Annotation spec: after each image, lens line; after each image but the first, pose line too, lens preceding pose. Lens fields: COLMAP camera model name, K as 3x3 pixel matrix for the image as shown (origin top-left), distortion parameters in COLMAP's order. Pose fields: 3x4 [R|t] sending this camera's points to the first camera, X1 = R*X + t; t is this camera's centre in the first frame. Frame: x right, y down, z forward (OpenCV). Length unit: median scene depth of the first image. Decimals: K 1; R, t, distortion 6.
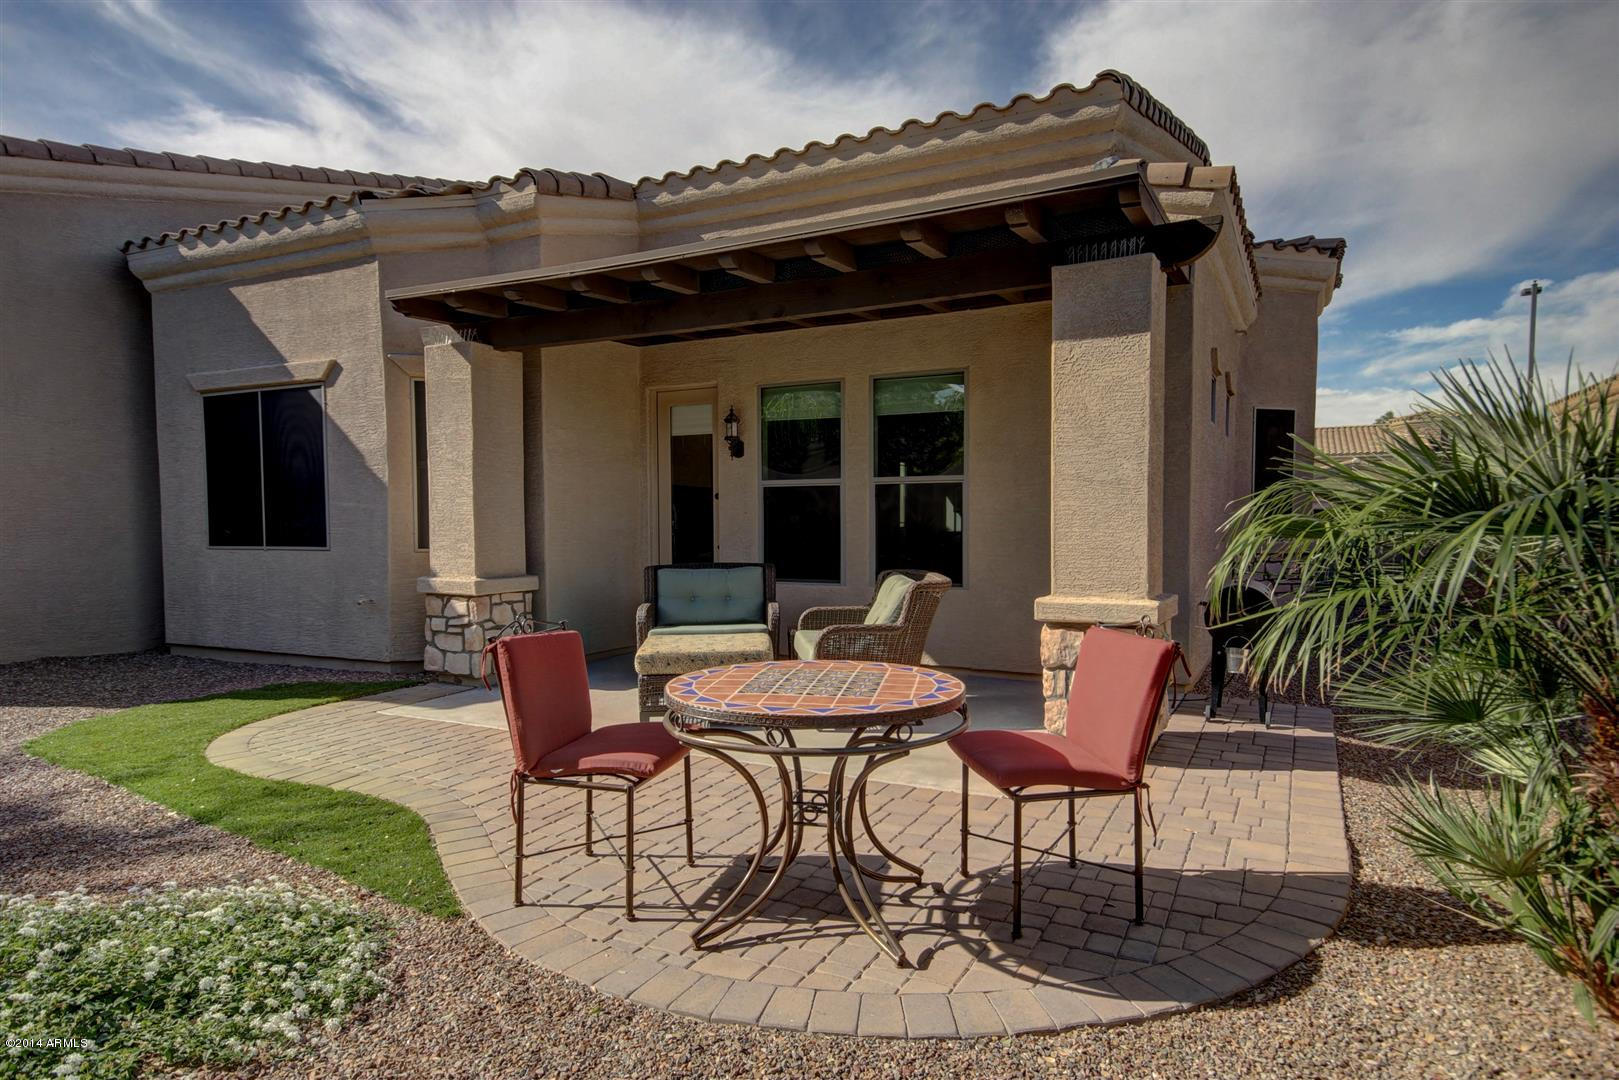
lens RADIAL K [[894.7, 0, 817.0], [0, 894.7, 547.3], [0, 0, 1]] dist [0.040634, 0.009047]
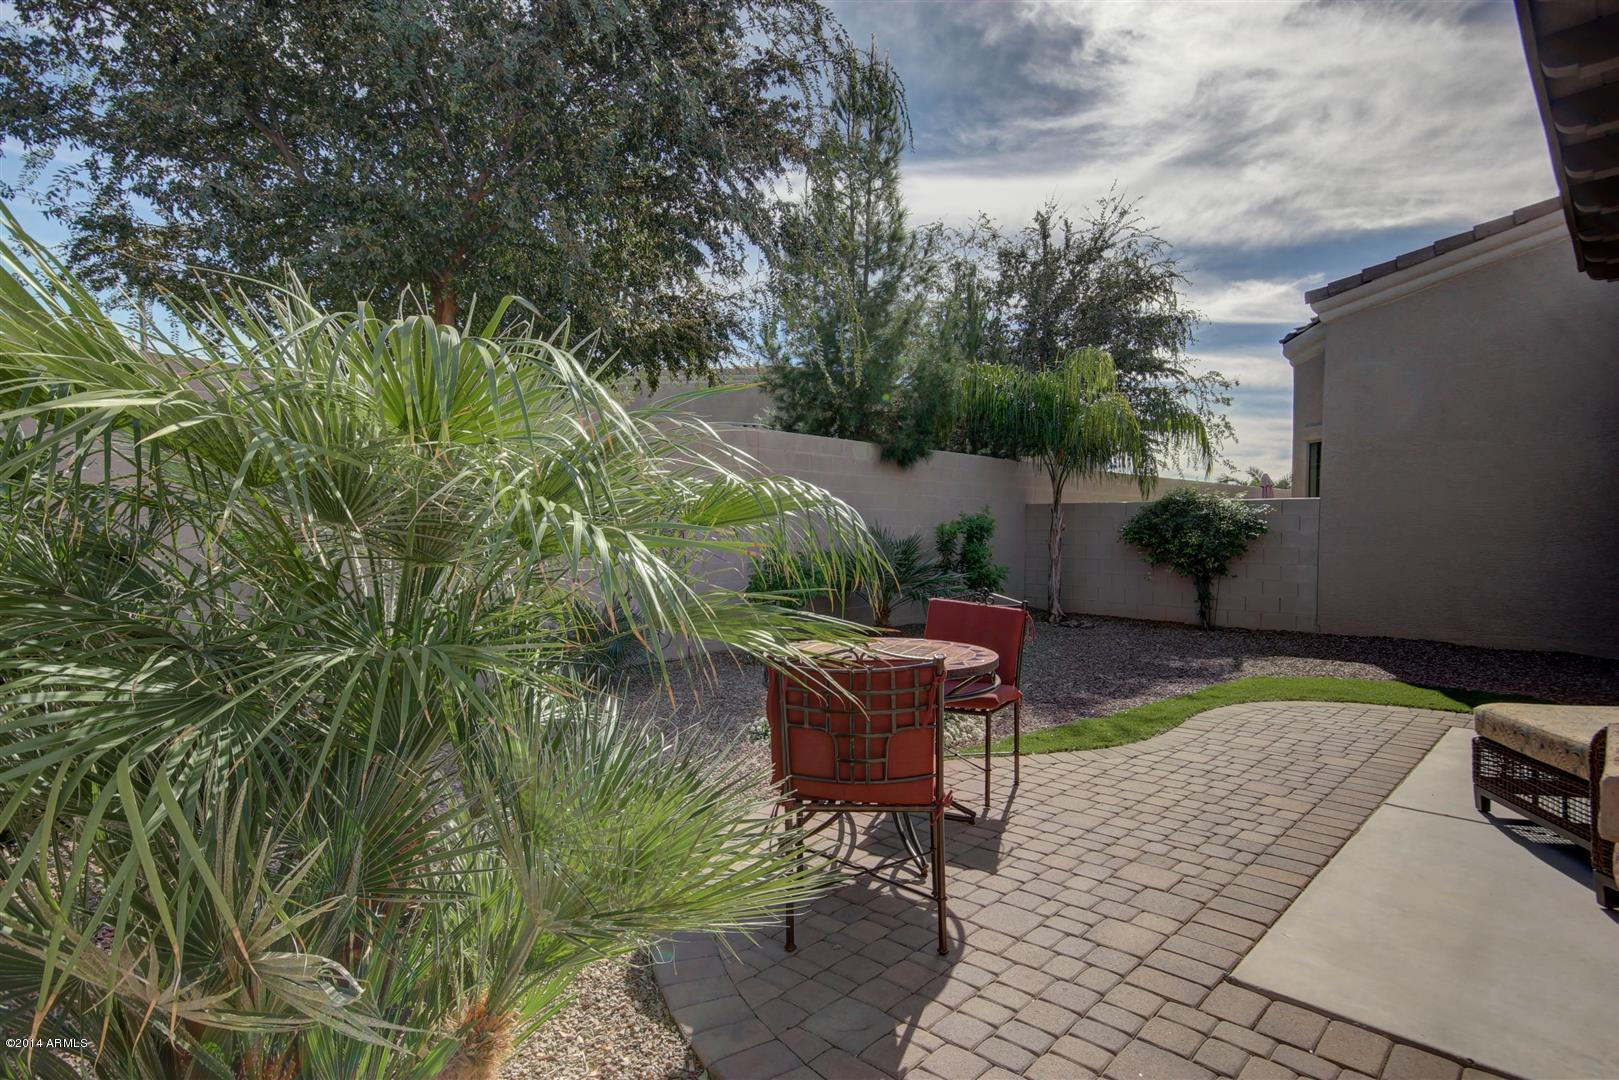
lens RADIAL K [[796.3, 0, 812.6], [0, 796.3, 535.8], [0, 0, 1]] dist [0.035393, 0.000085]
pose [[-0.219456, 0.018387, -0.975449, 1.098847], [-0.035208, 0.999022, 0.026752, -0.045005], [0.974987, 0.040215, -0.218594, 1.114808]]
